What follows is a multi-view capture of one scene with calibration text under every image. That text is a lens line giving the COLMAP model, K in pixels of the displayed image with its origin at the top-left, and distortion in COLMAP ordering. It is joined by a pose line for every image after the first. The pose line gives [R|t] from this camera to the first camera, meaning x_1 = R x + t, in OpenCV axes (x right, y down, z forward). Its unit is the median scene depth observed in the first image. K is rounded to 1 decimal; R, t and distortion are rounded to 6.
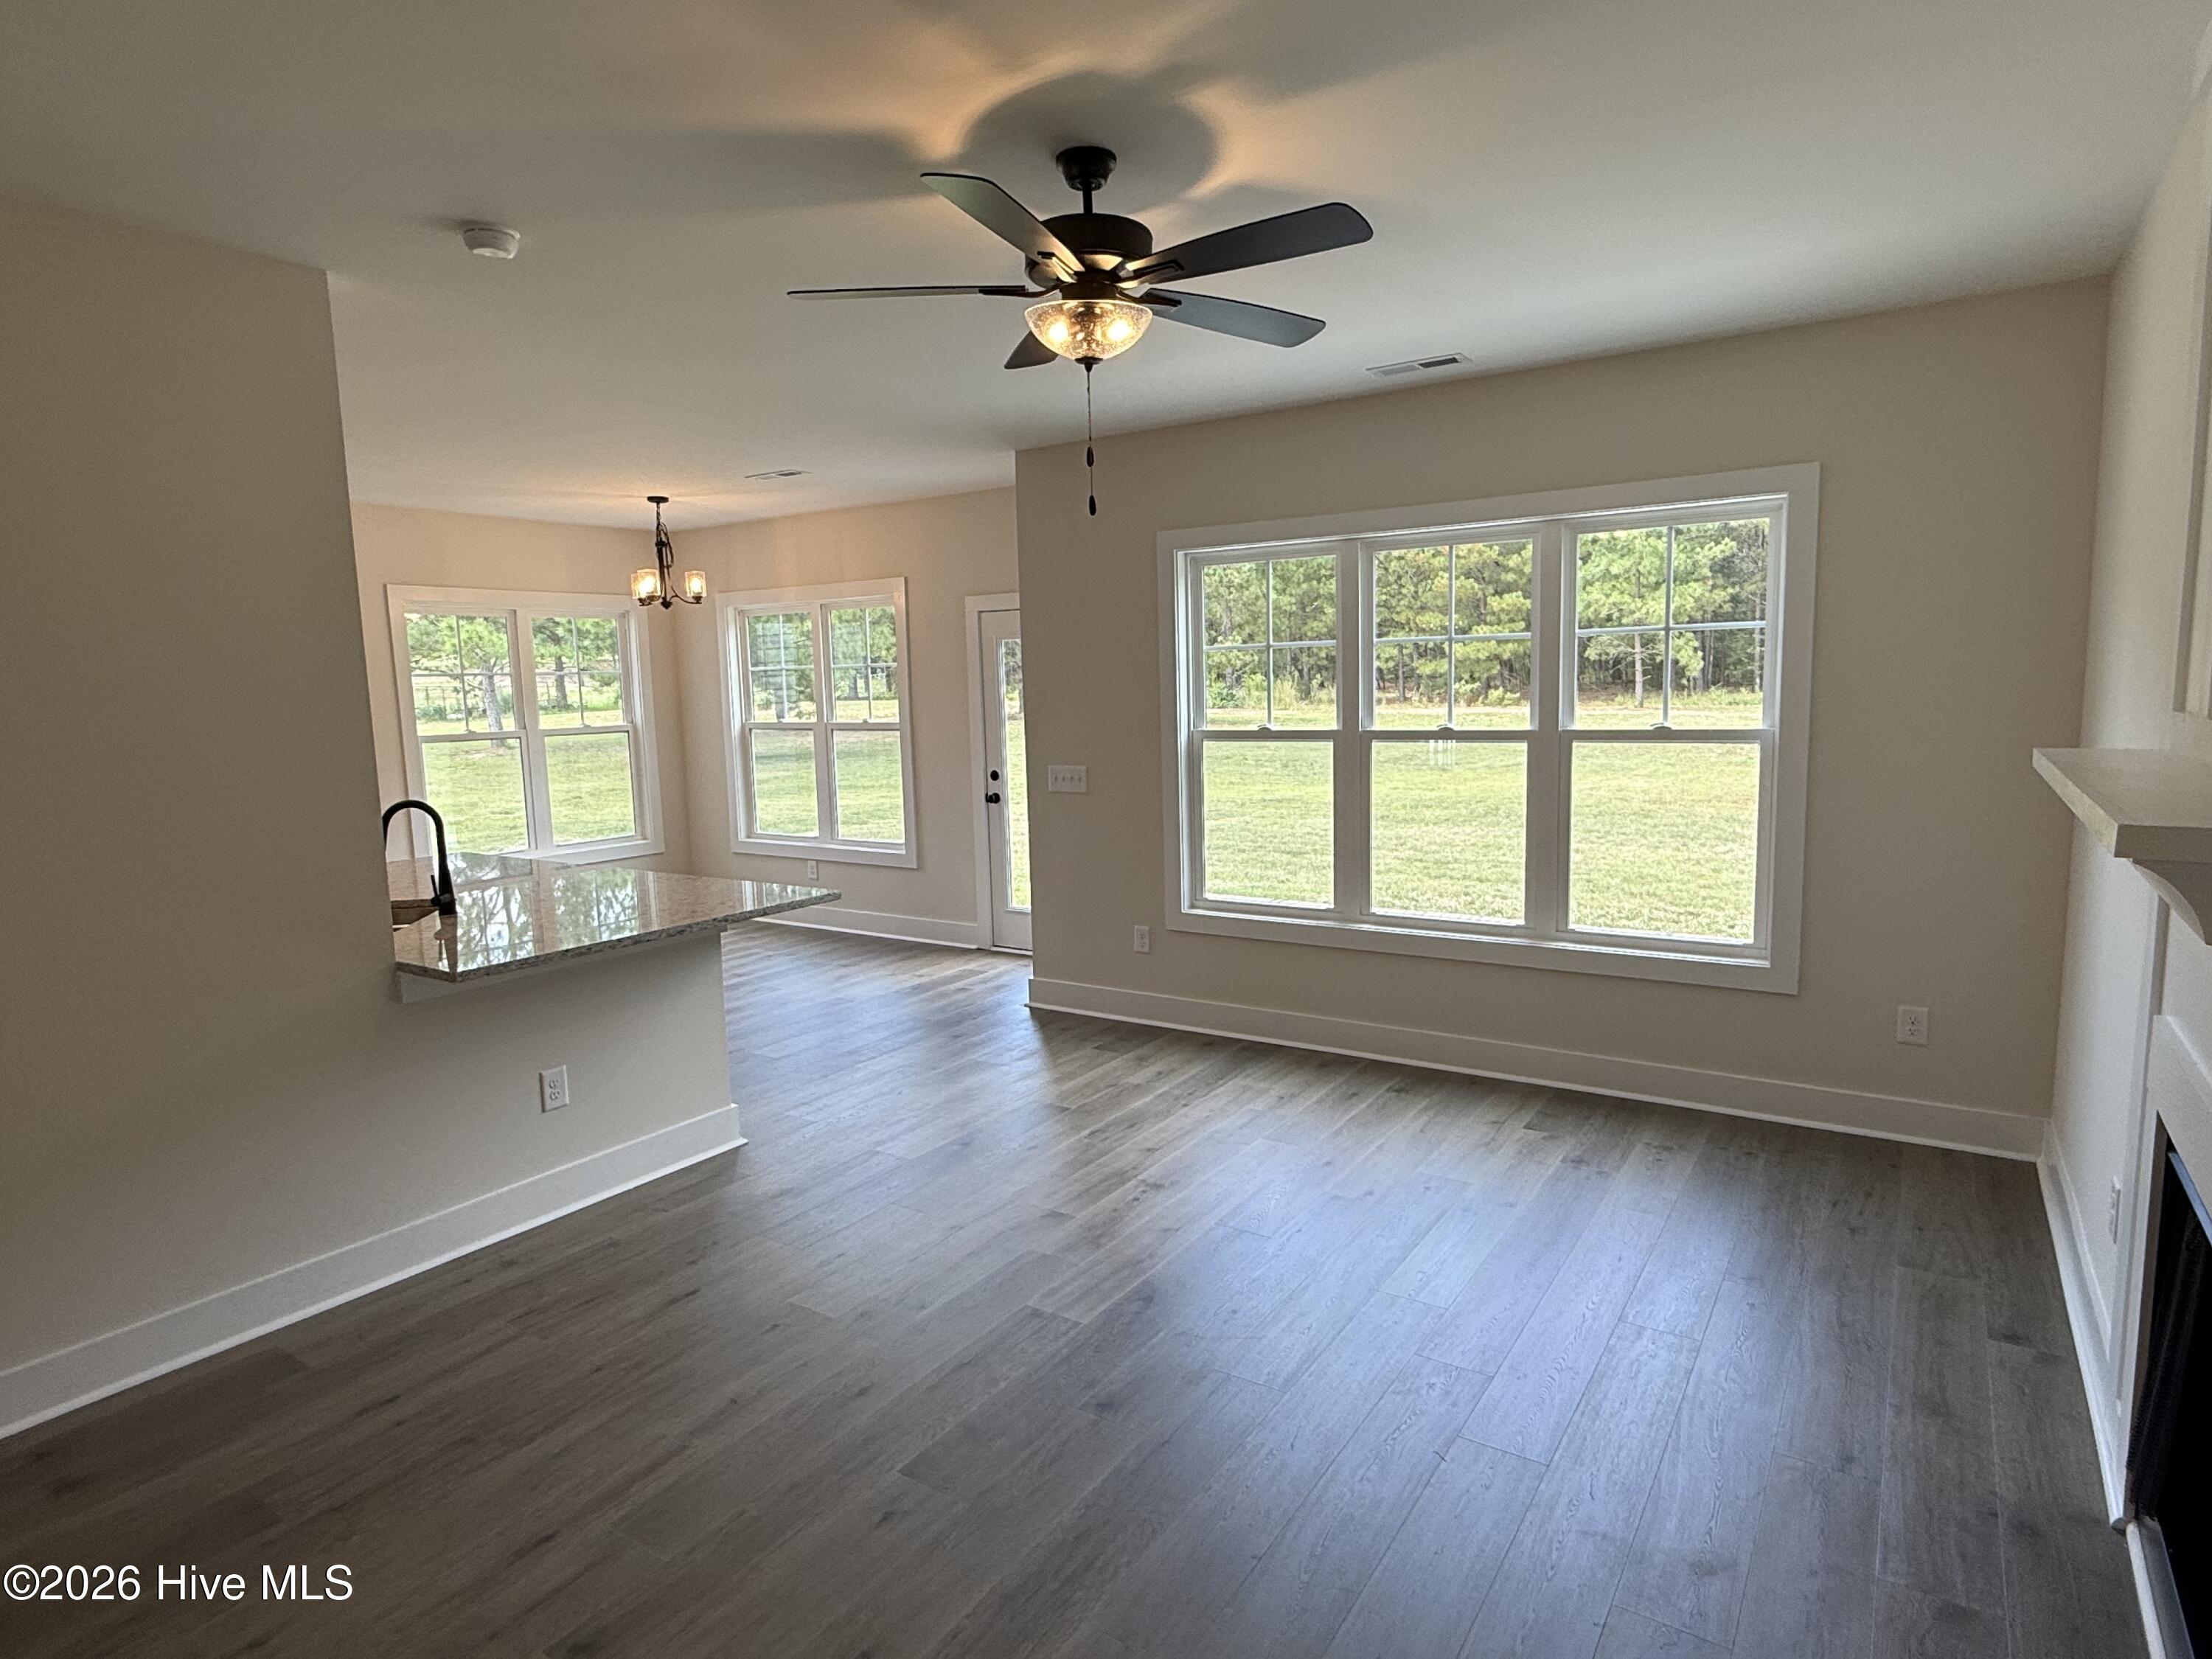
lens RADIAL K [[1231.1, 0, 1099.7], [0, 1231.1, 834.4], [0, 0, 1]] dist [-0.002354, 0.001564]
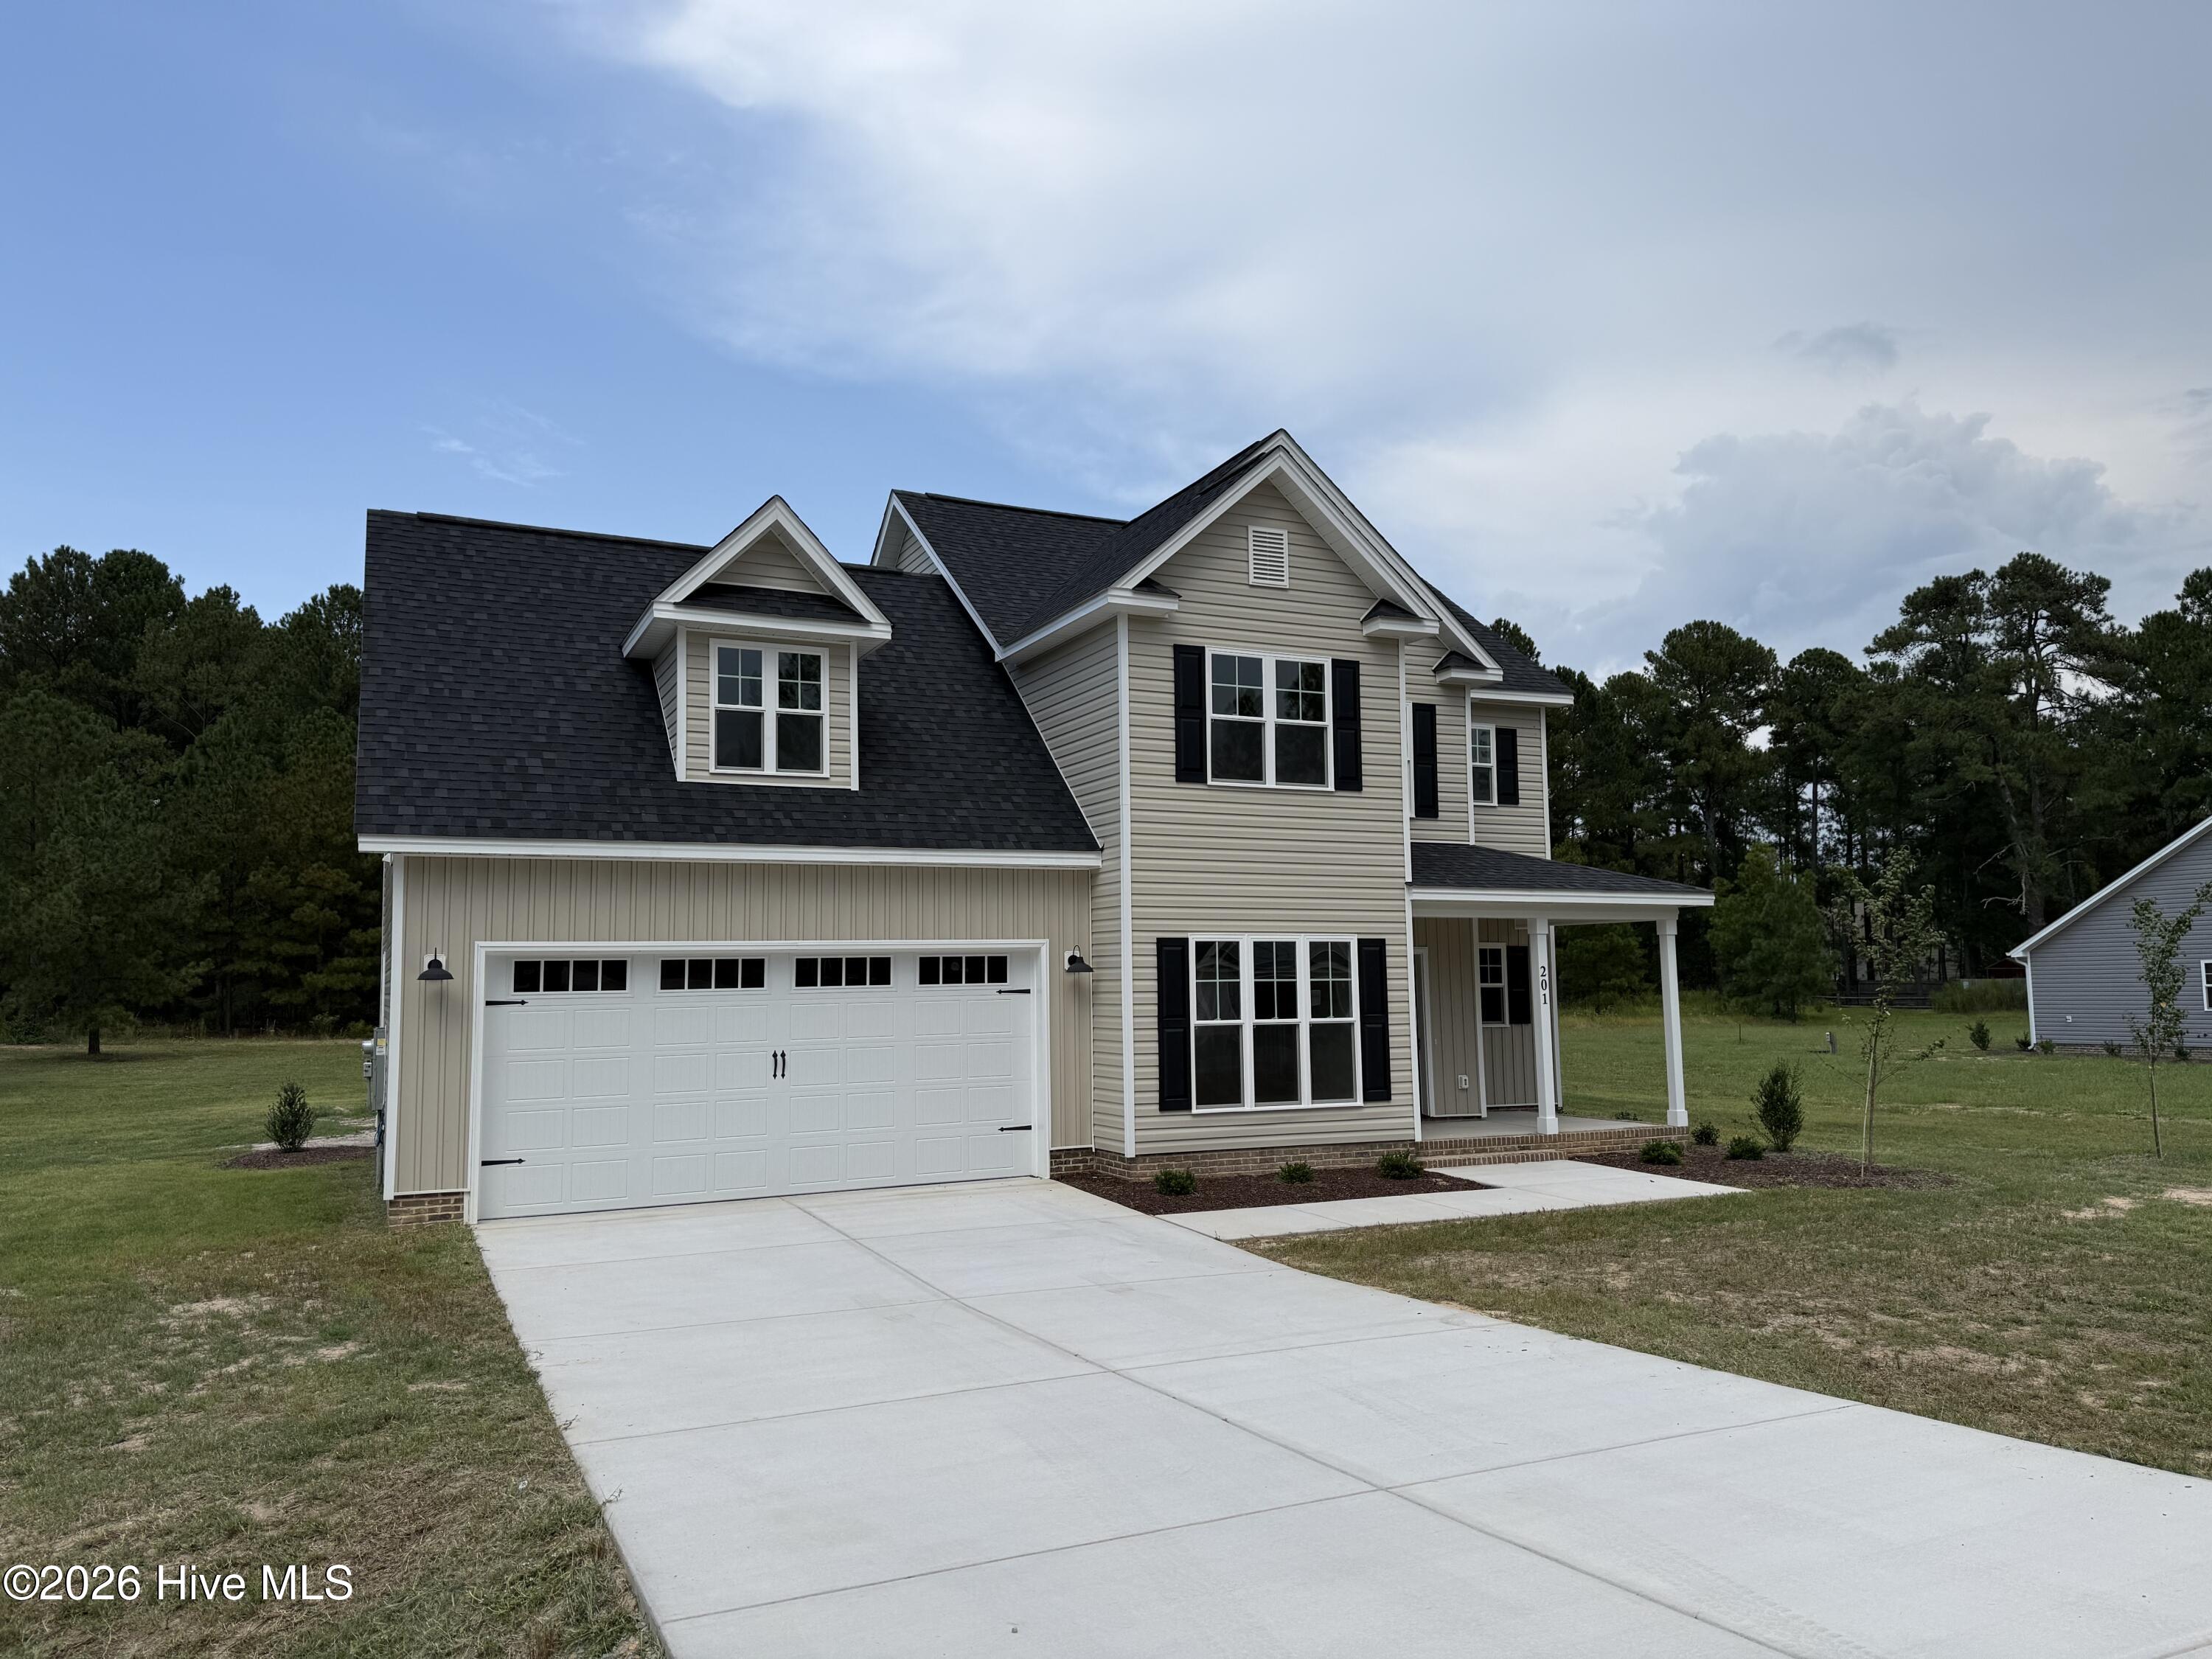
lens RADIAL K [[1550.9, 0, 1105.7], [0, 1550.9, 832.5], [0, 0, 1]] dist [0.022893, -0.020860]
pose [[0.525781, 0.108496, 0.843672, -4.292263], [0.104653, 0.976046, -0.190739, 0.365944], [-0.844157, 0.188580, 0.501832, -1.716658]]
